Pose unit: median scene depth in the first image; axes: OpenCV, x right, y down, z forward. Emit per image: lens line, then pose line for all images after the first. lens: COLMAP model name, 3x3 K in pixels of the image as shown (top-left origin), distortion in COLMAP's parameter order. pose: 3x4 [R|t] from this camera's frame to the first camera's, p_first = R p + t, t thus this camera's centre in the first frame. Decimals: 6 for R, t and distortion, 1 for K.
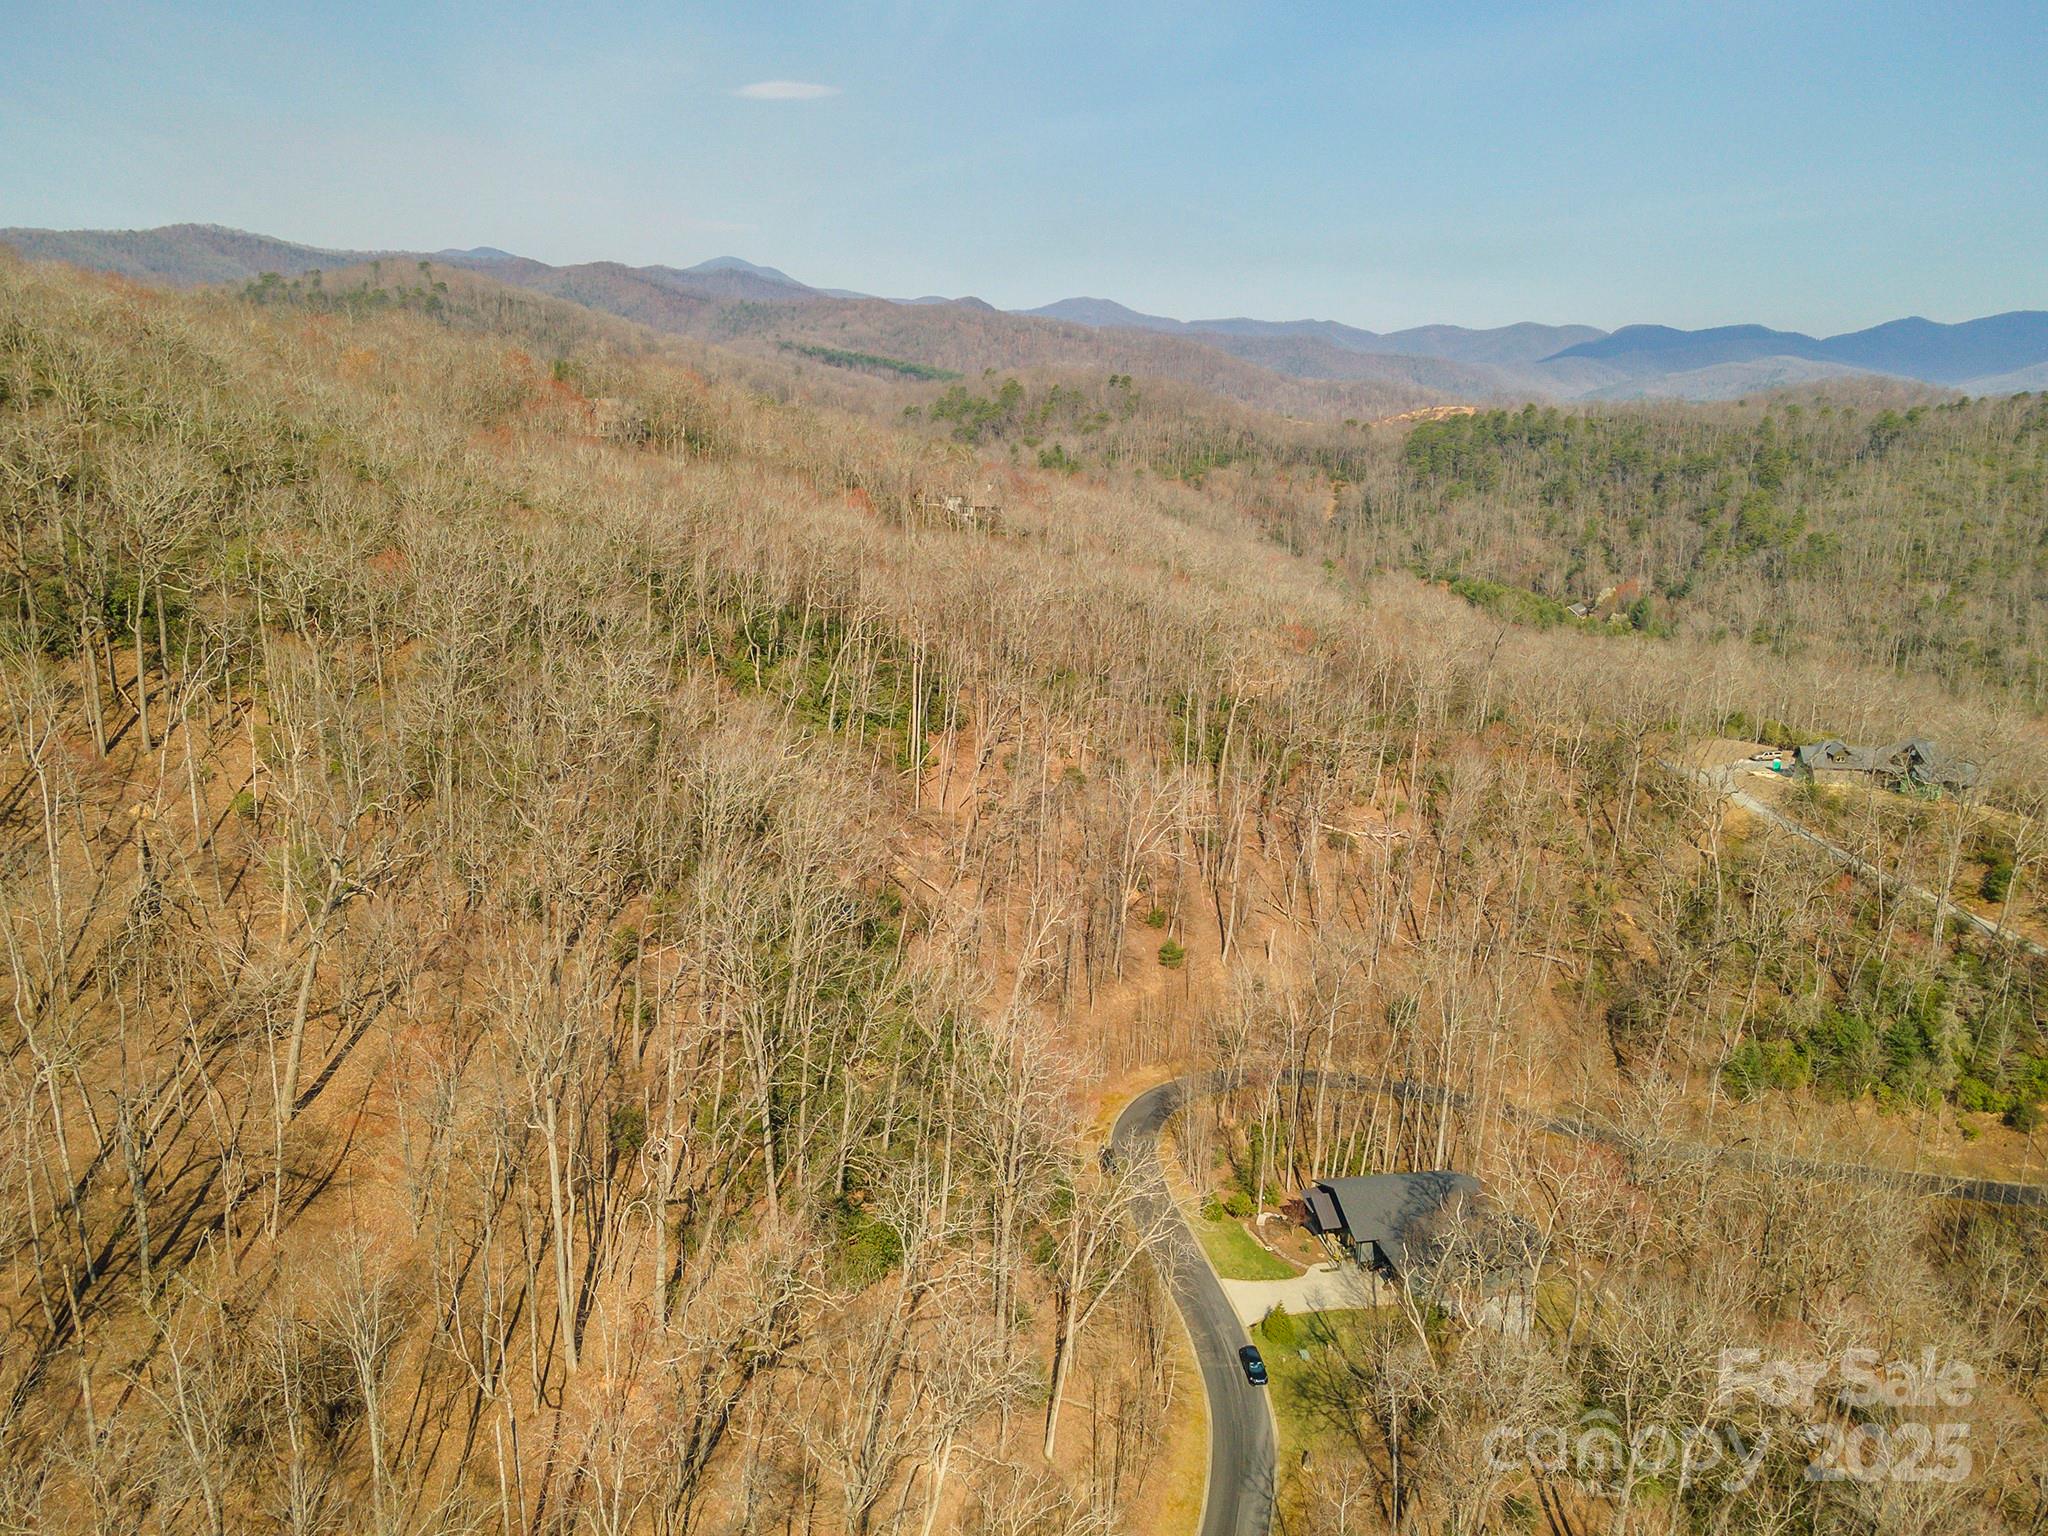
lens RADIAL K [[1487.5, 0, 1011.1], [0, 1487.5, 756.8], [0, 0, 1]] dist [0.039100, 0.030634]
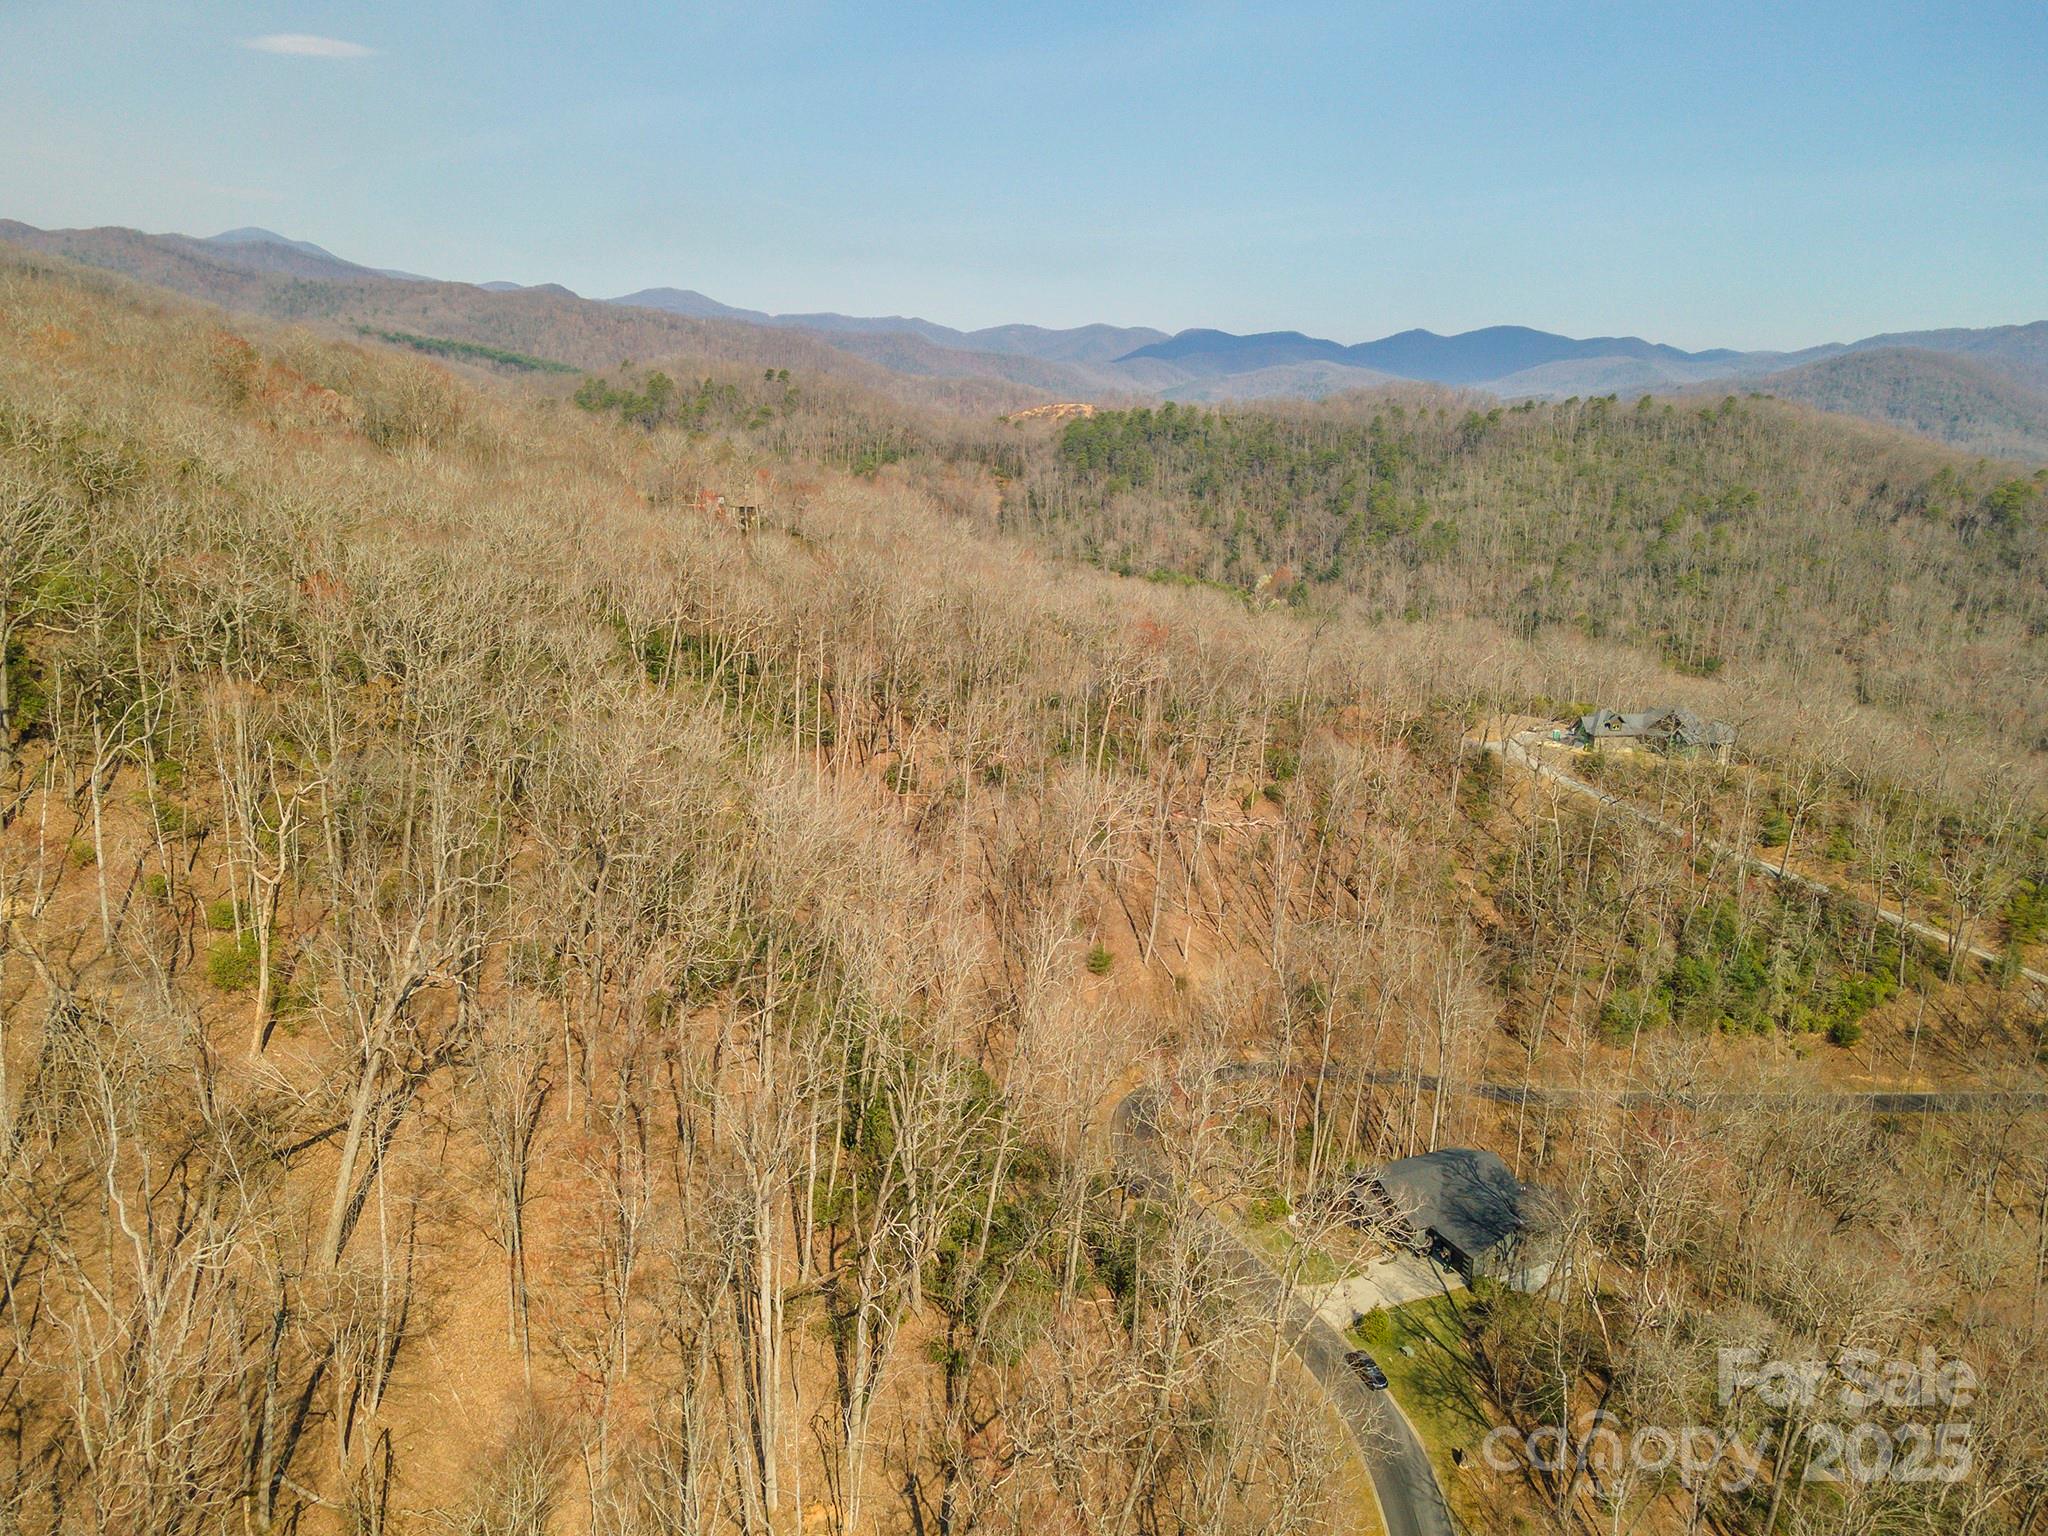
lens RADIAL K [[1487.5, 0, 1008.3], [0, 1487.5, 758.3], [0, 0, 1]] dist [0.039100, 0.030634]
pose [[0.964714, -0.057854, 0.256866, -0.052646], [0.056725, 0.998320, 0.011806, -0.004417], [-0.257118, 0.003182, 0.966375, 0.016740]]
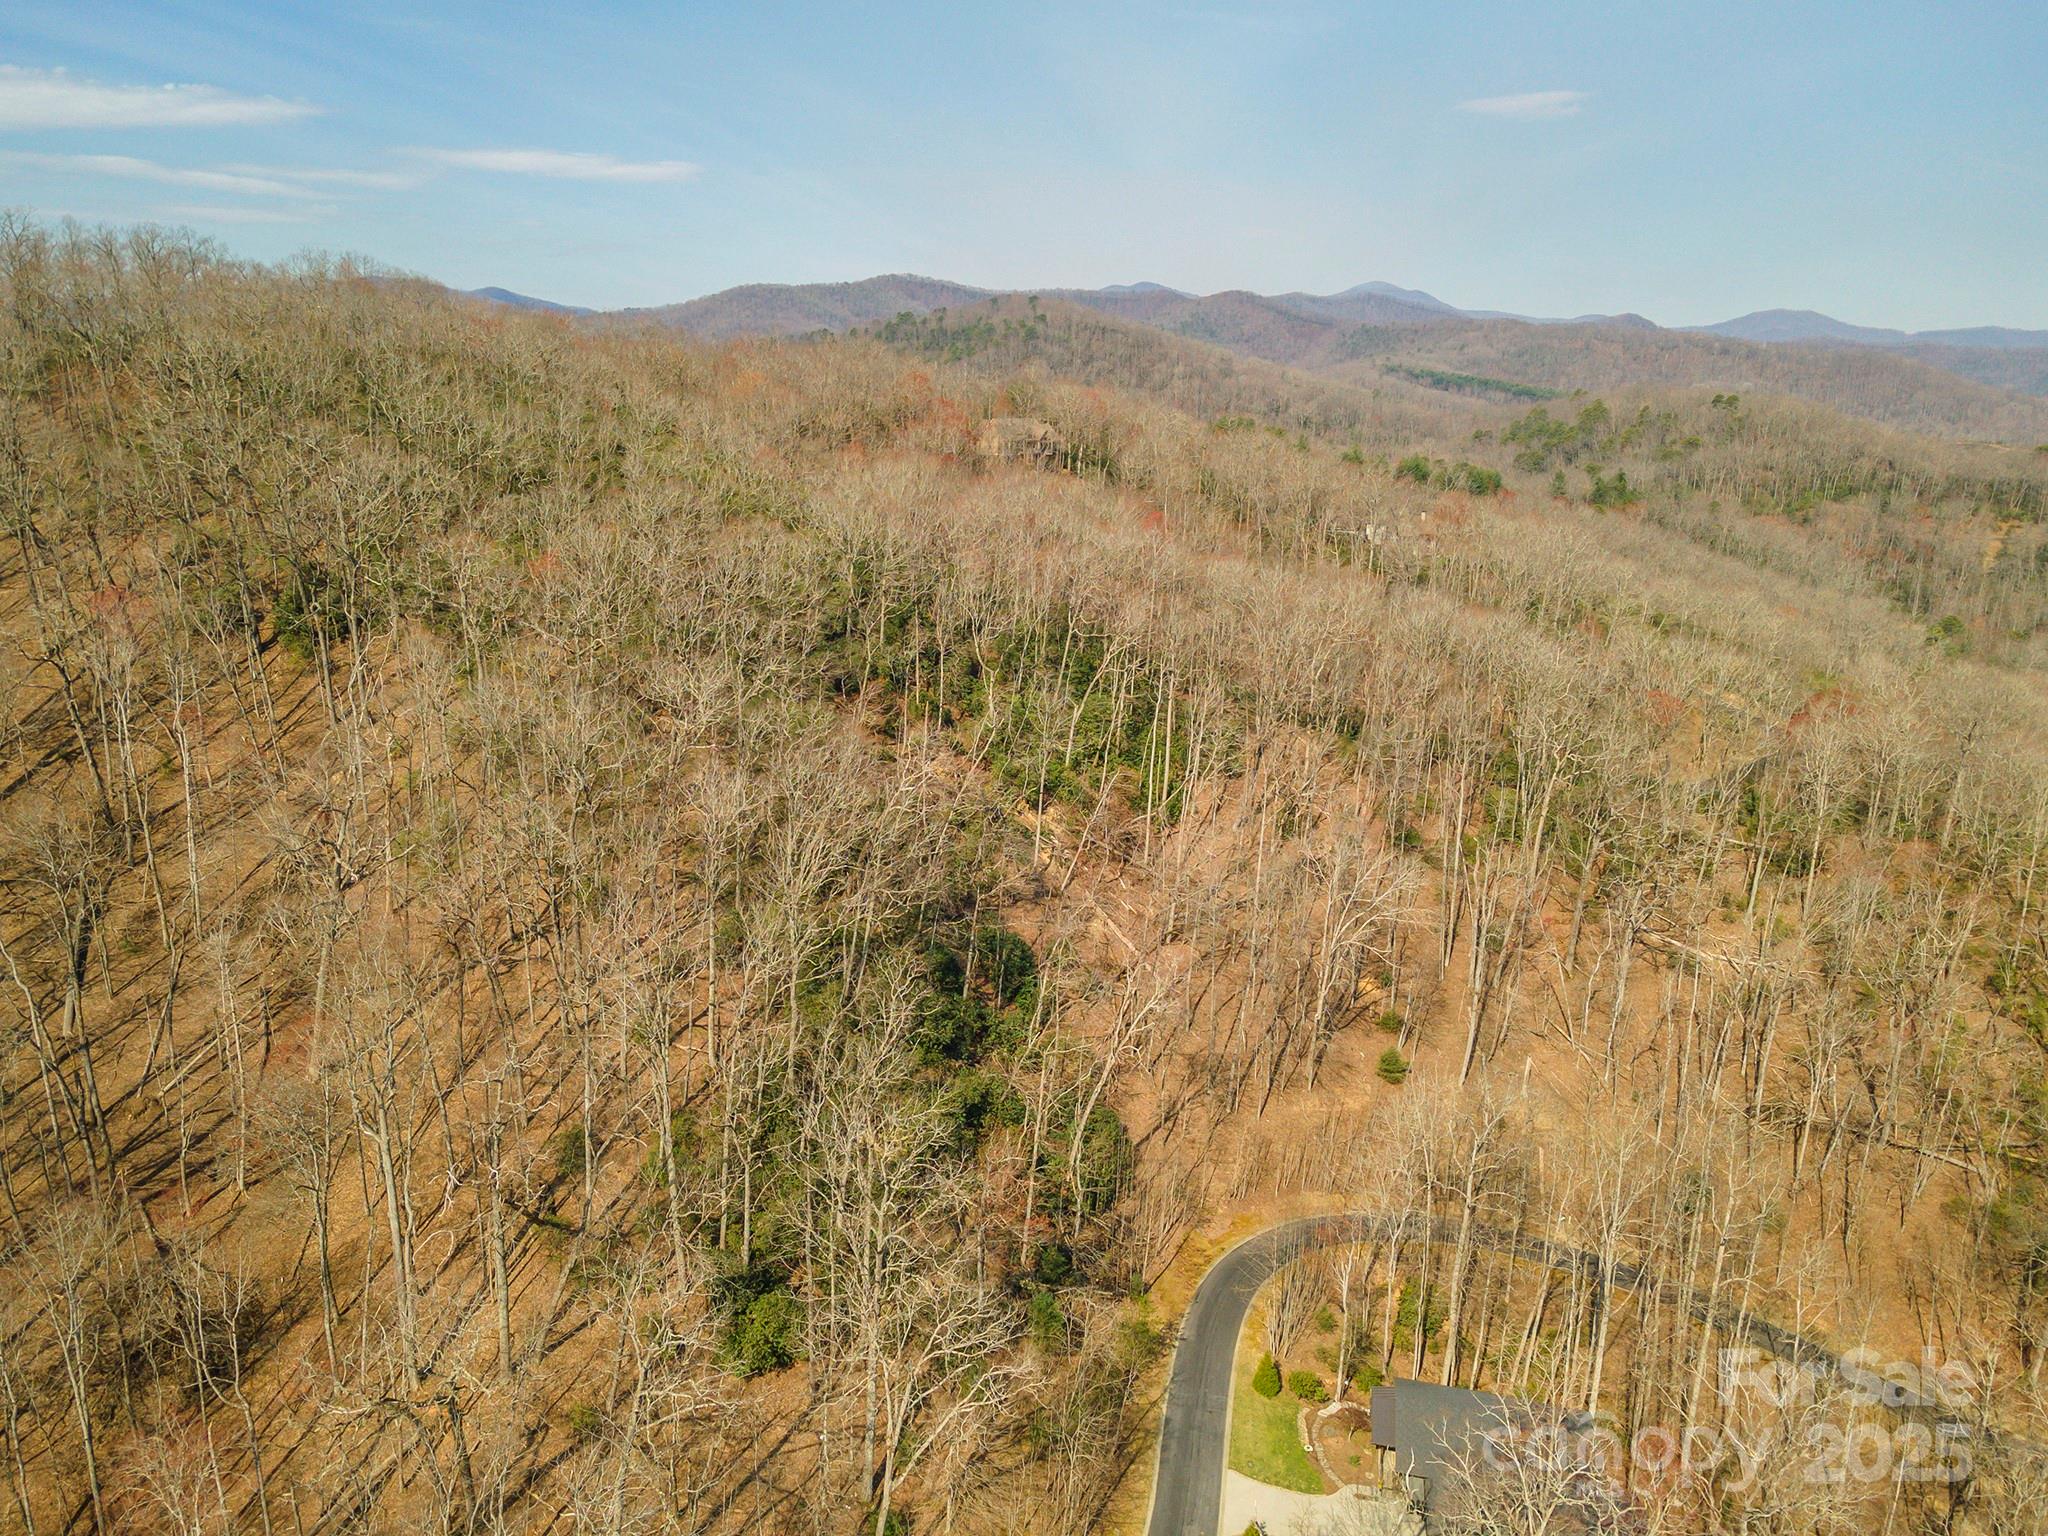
lens RADIAL K [[1487.5, 0, 1014.6], [0, 1487.5, 758.4], [0, 0, 1]] dist [0.039100, 0.030634]
pose [[0.917067, 0.093831, -0.387536, 0.060409], [-0.099695, 0.995005, 0.004993, -0.006664], [0.386069, 0.034056, 0.921841, 0.033291]]
